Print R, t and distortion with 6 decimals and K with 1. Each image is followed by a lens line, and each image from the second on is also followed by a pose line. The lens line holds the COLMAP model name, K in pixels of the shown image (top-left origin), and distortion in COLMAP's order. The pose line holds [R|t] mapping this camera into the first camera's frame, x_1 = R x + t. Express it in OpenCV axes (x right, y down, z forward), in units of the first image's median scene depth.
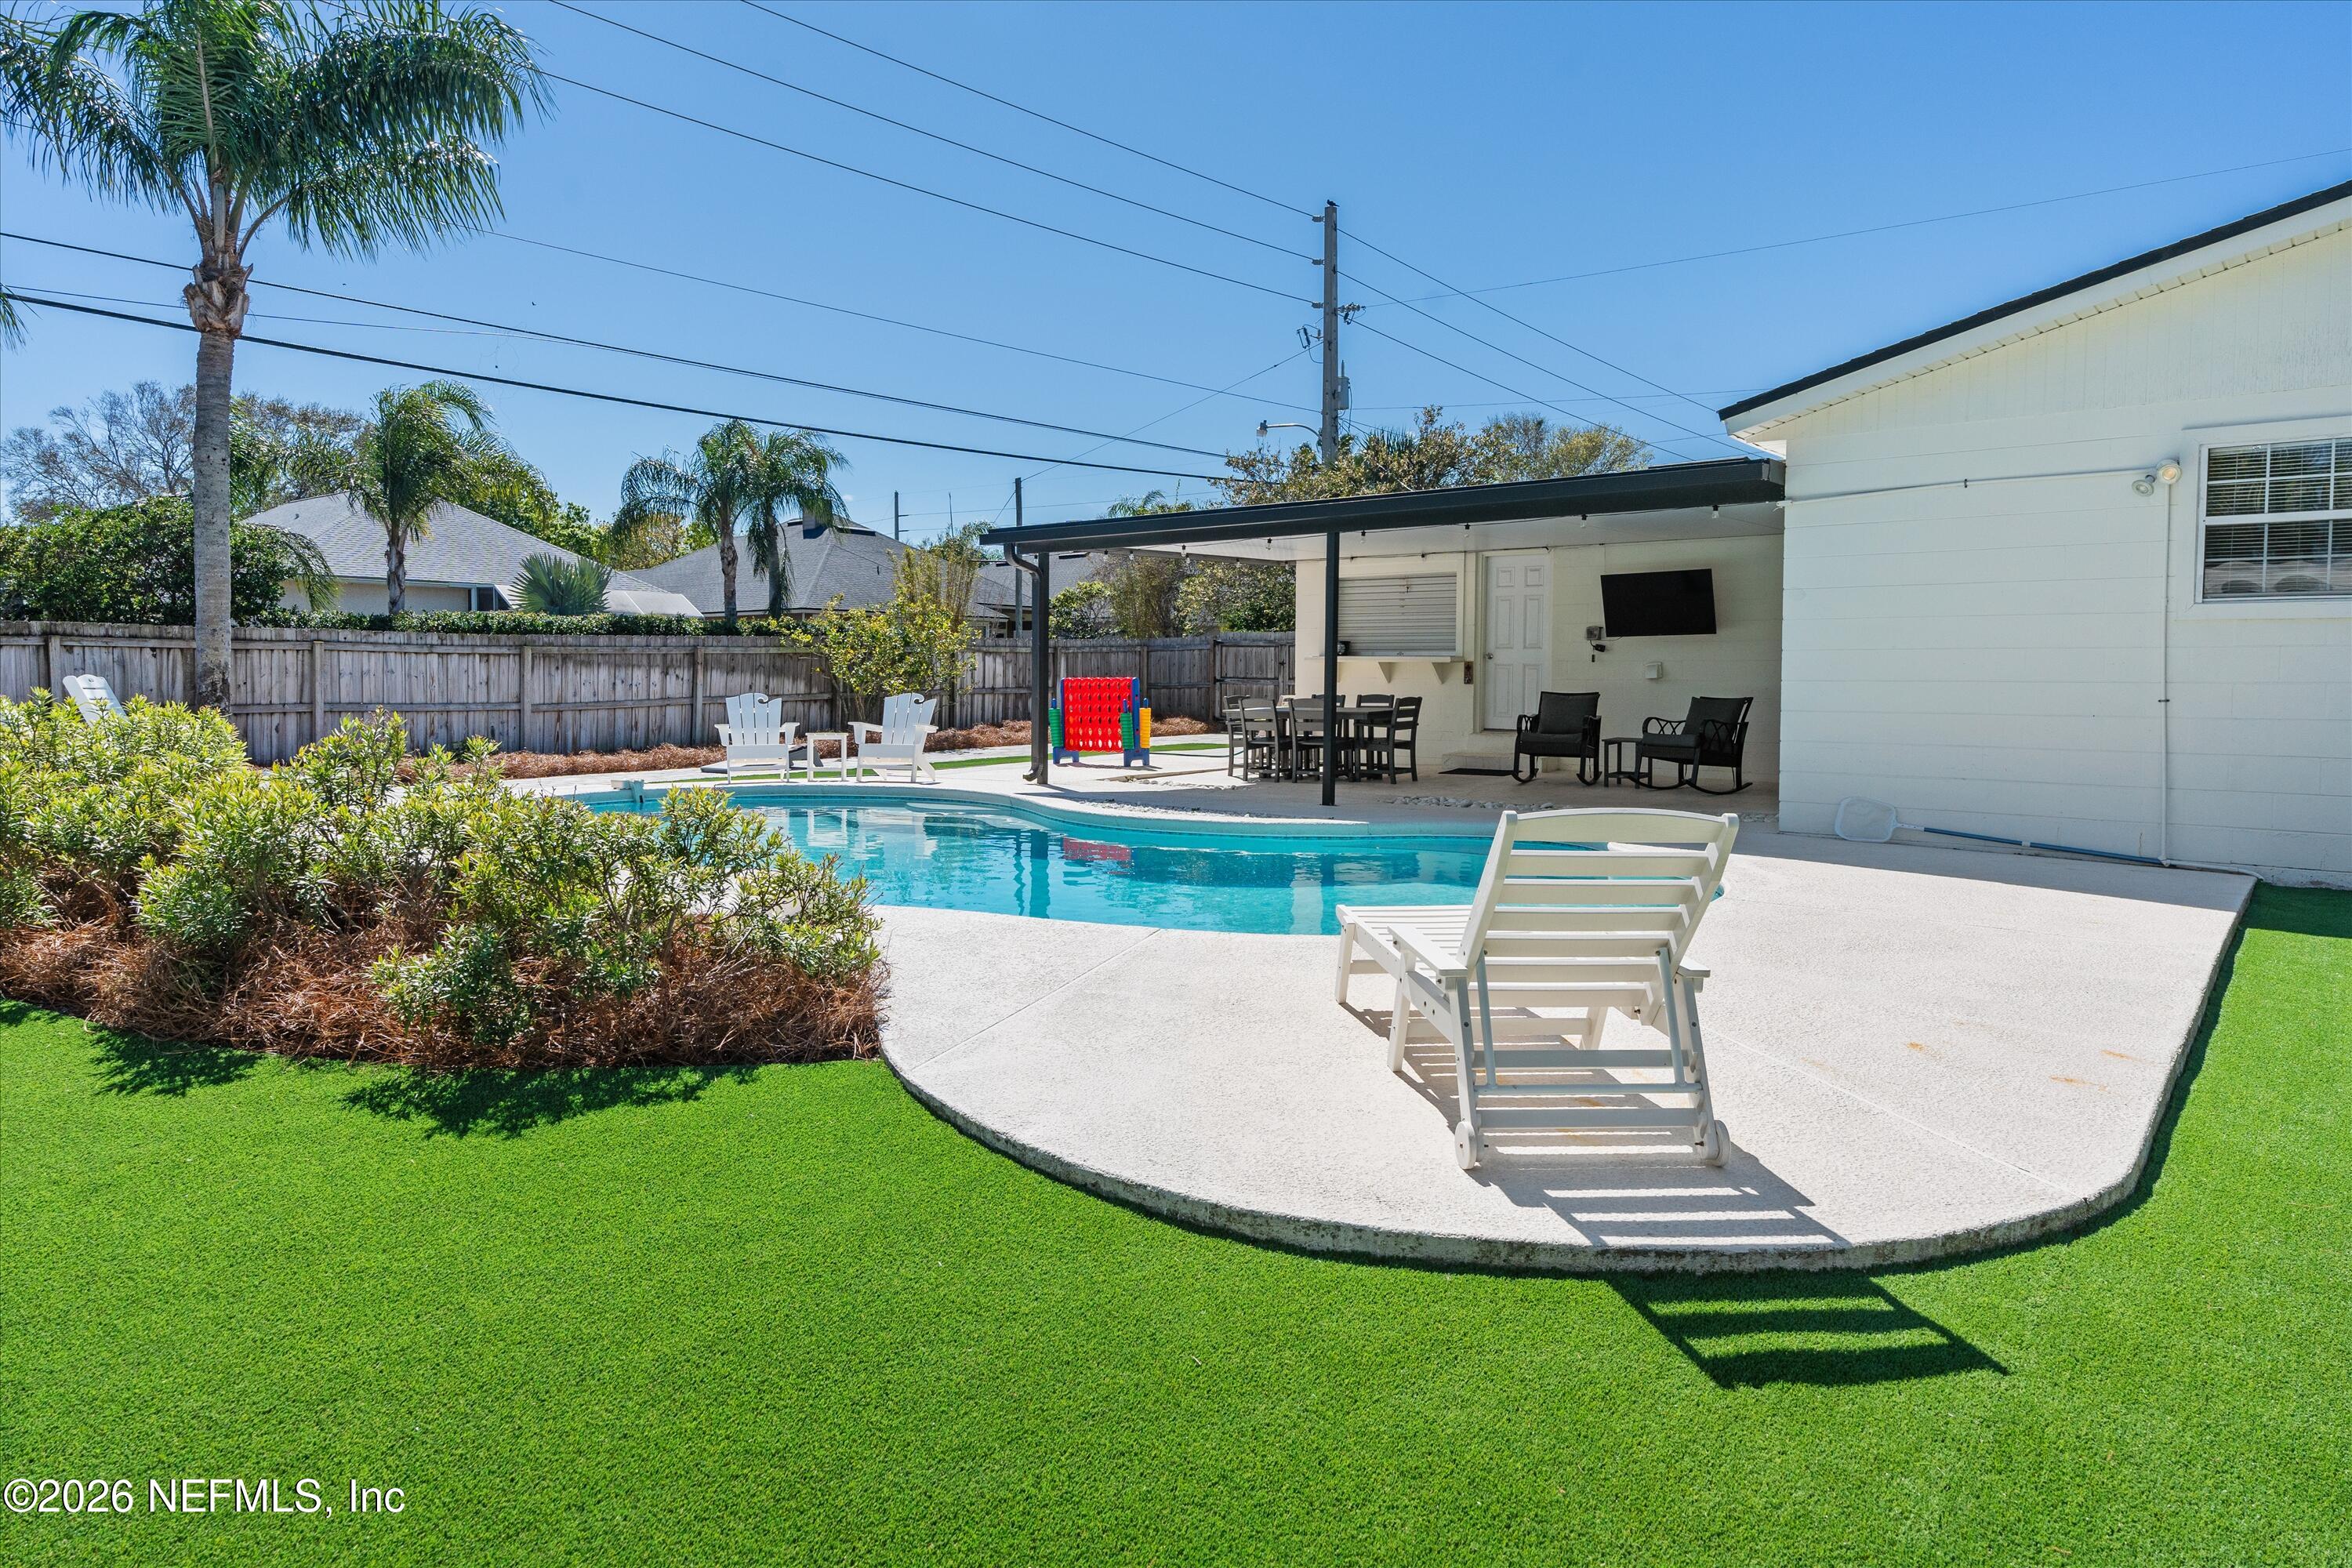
lens RADIAL K [[1468.8, 0, 1157.9], [0, 1468.8, 700.9], [0, 0, 1]] dist [-0.001714, -0.000153]
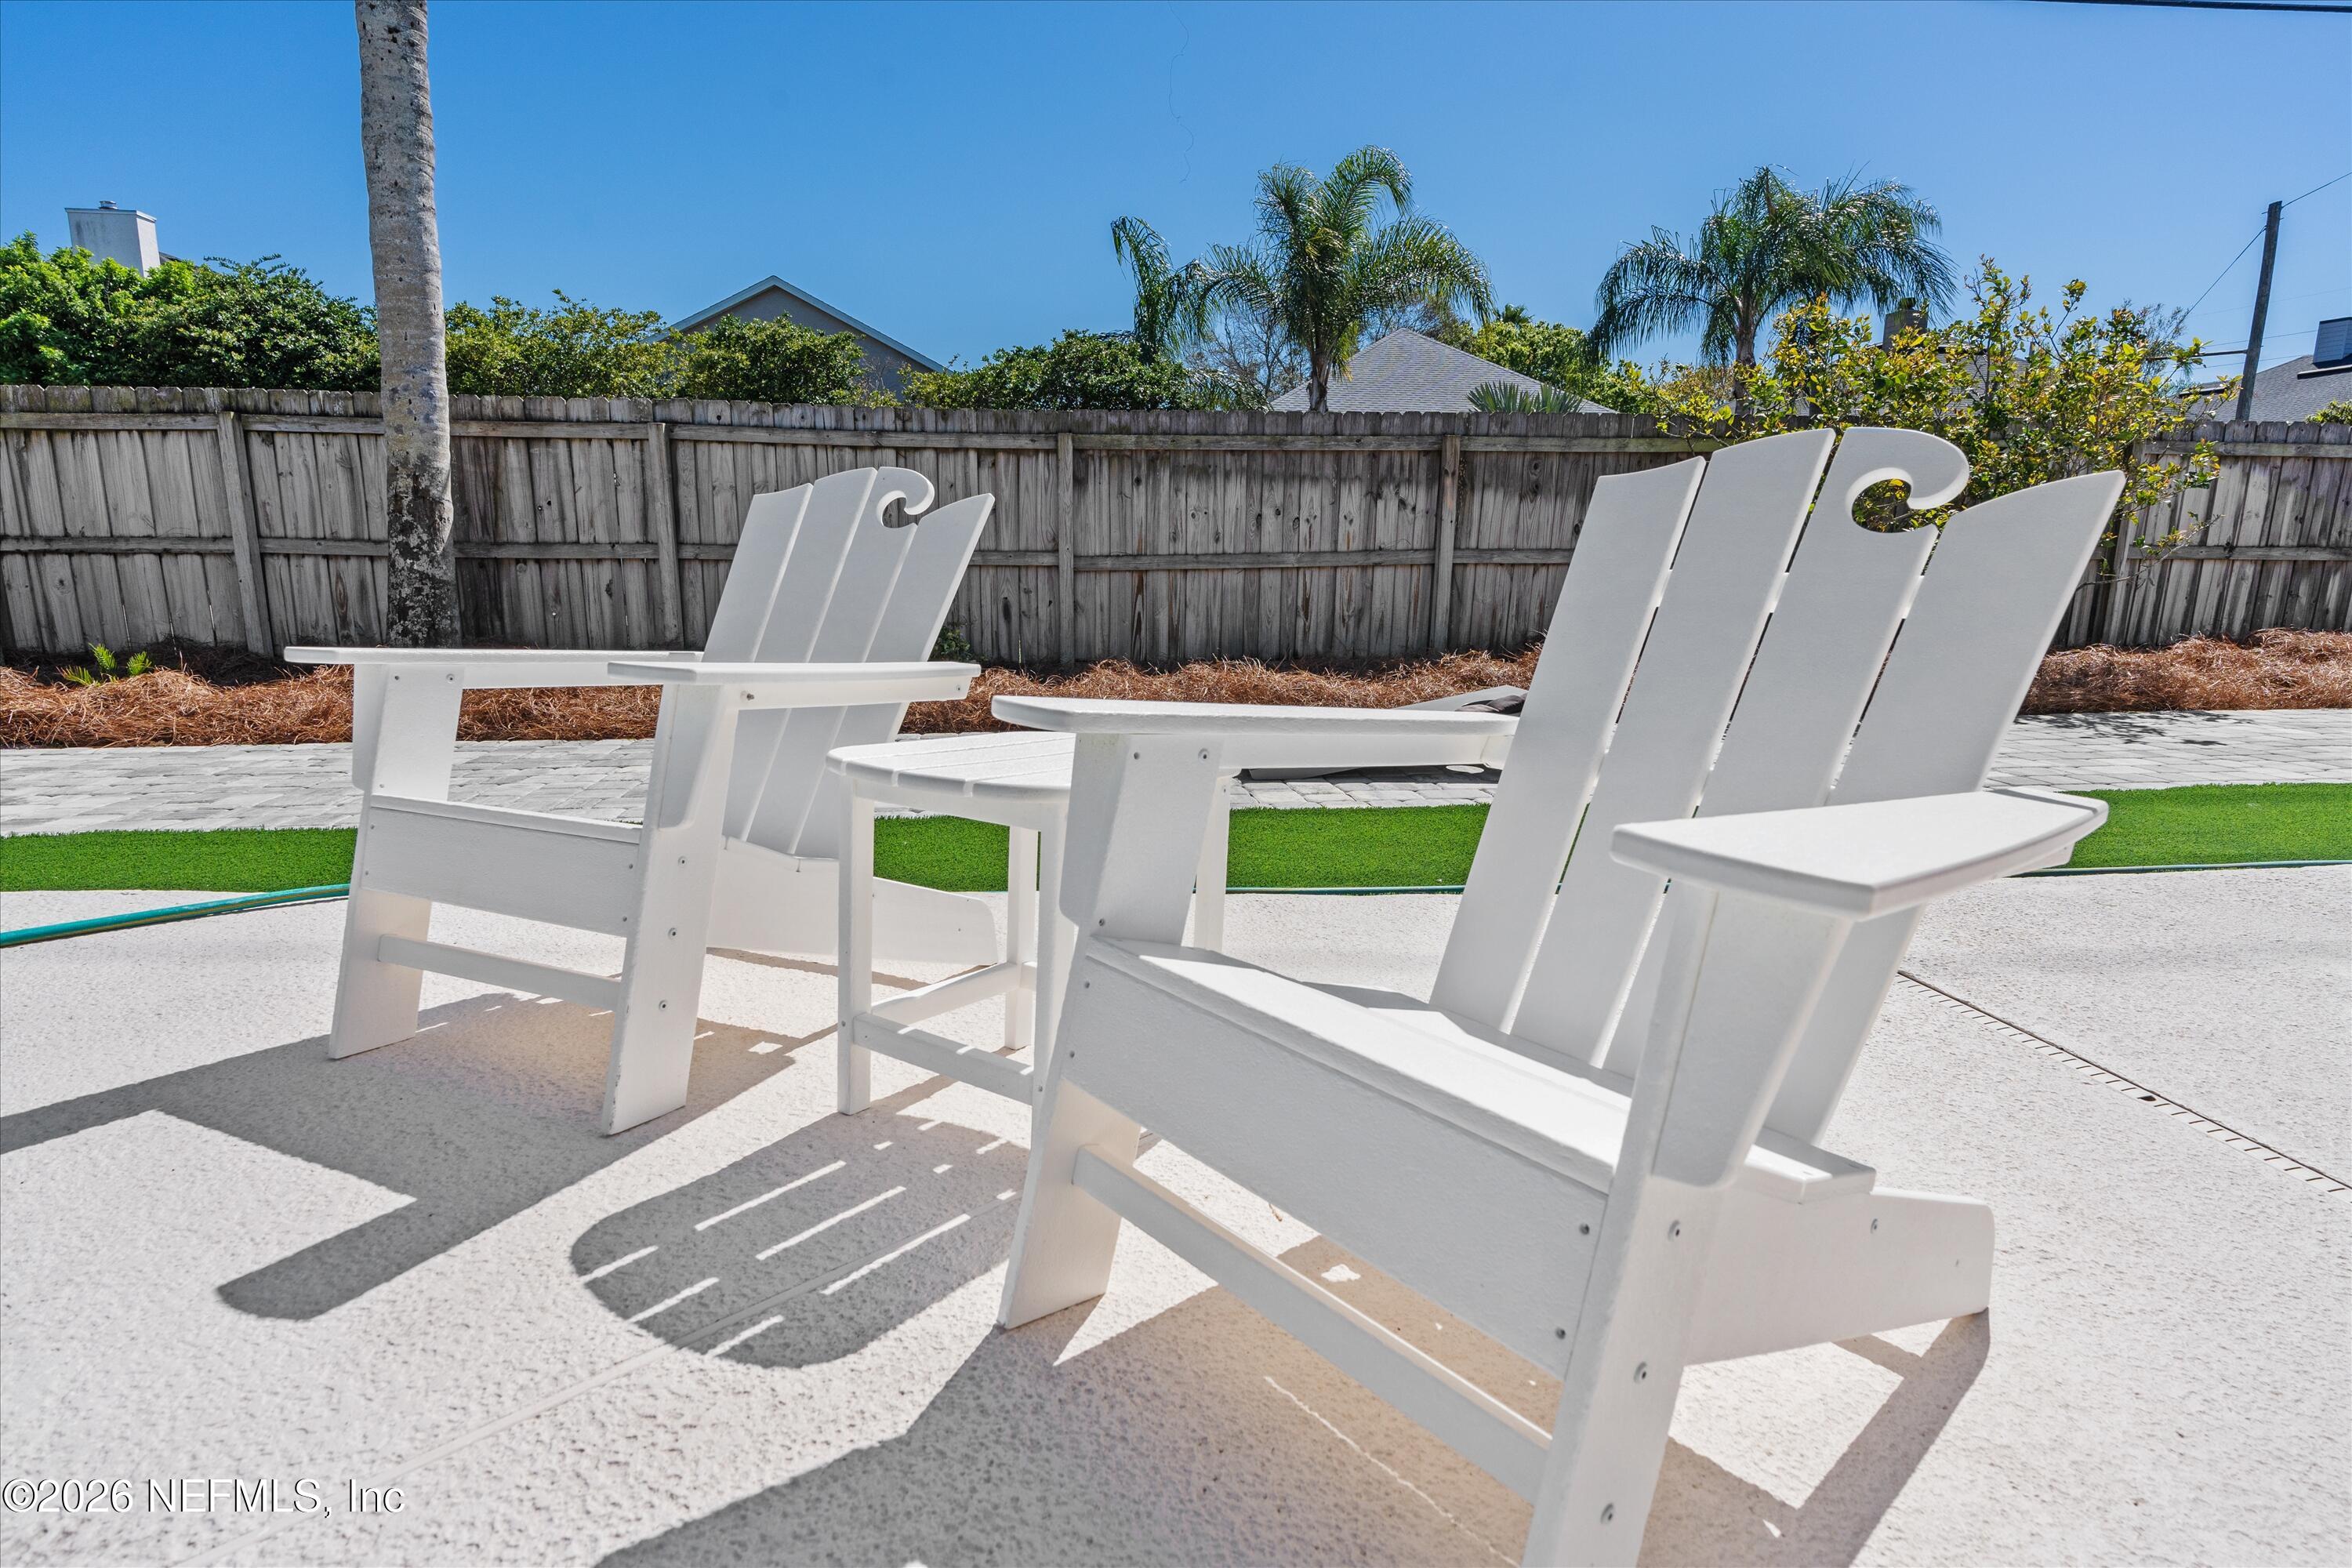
lens RADIAL K [[1237.8, 0, 1193.3], [0, 1237.8, 795.0], [0, 0, 1]] dist [-0.008105, 0.002462]
pose [[0.730173, 0.141057, -0.668544, -0.110778], [-0.023019, 0.982981, 0.182259, 0.004680], [0.682875, -0.117691, 0.720993, 0.721783]]
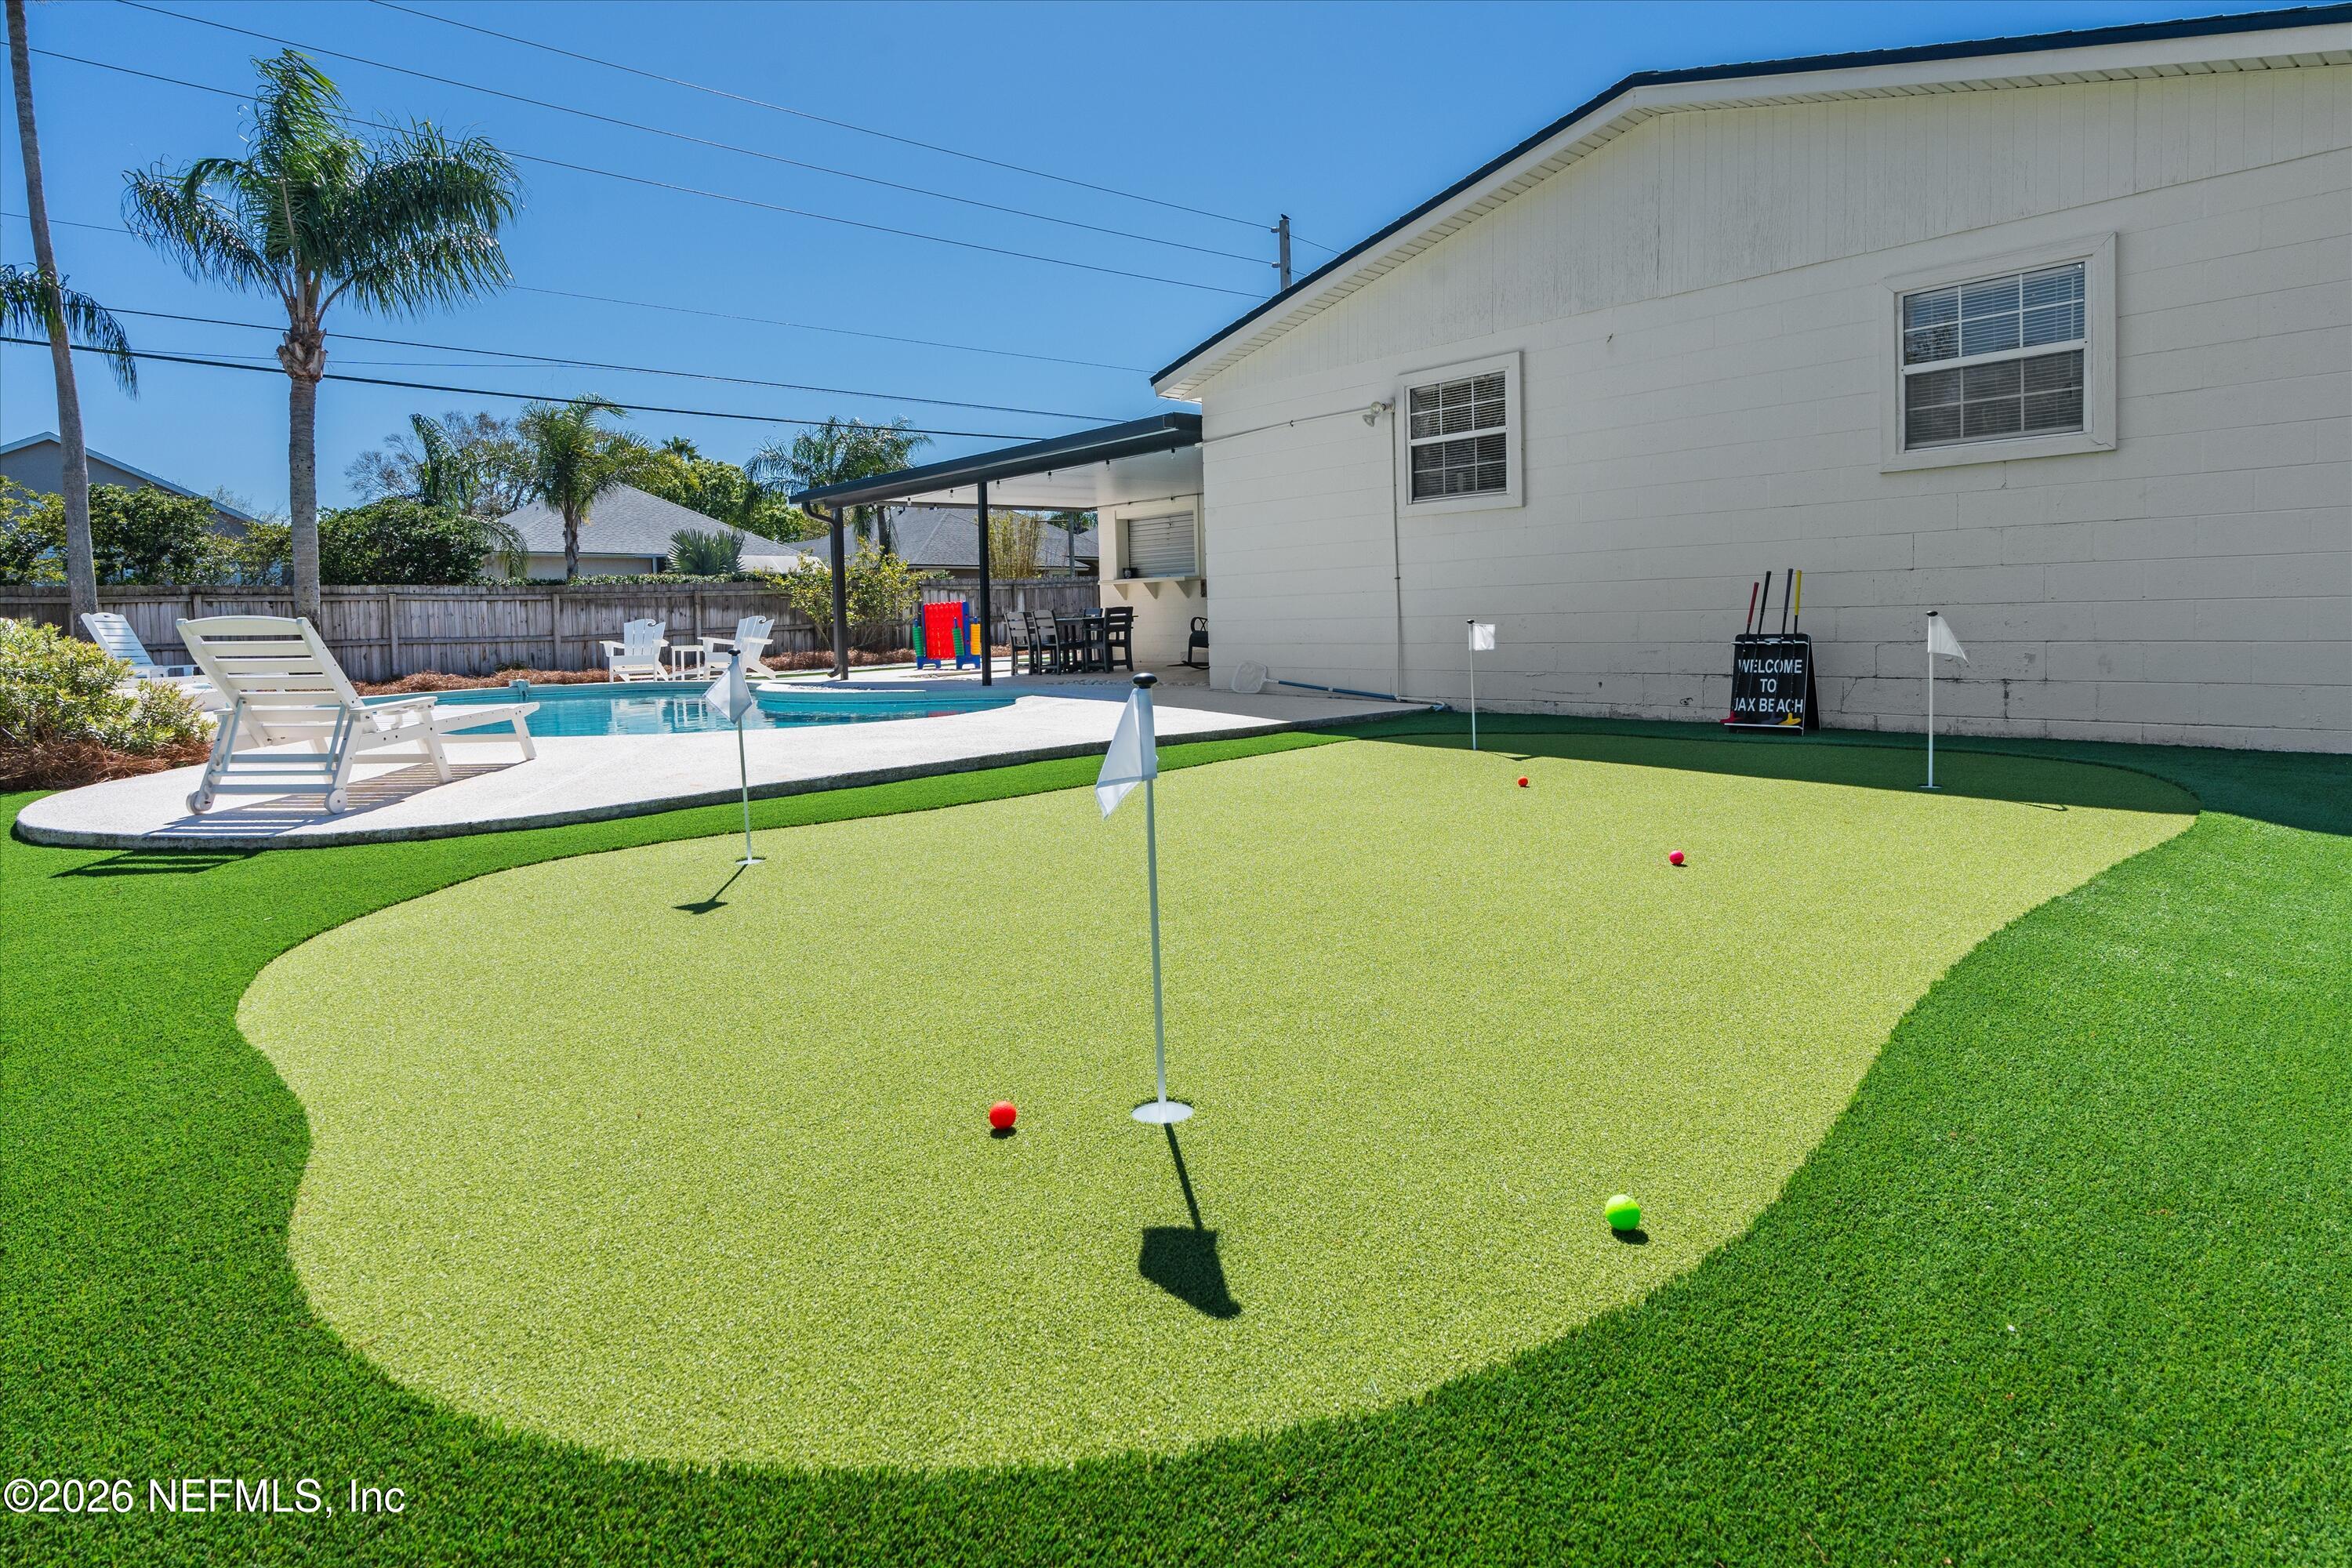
lens RADIAL K [[1237.8, 0, 1188.3], [0, 1237.8, 653.6], [0, 0, 1]] dist [-0.008105, 0.002462]
pose [[0.992034, -0.027660, -0.122893, 0.293576], [0.029063, 0.999531, 0.009636, 0.024419], [0.122569, -0.013131, 0.992373, -0.069032]]
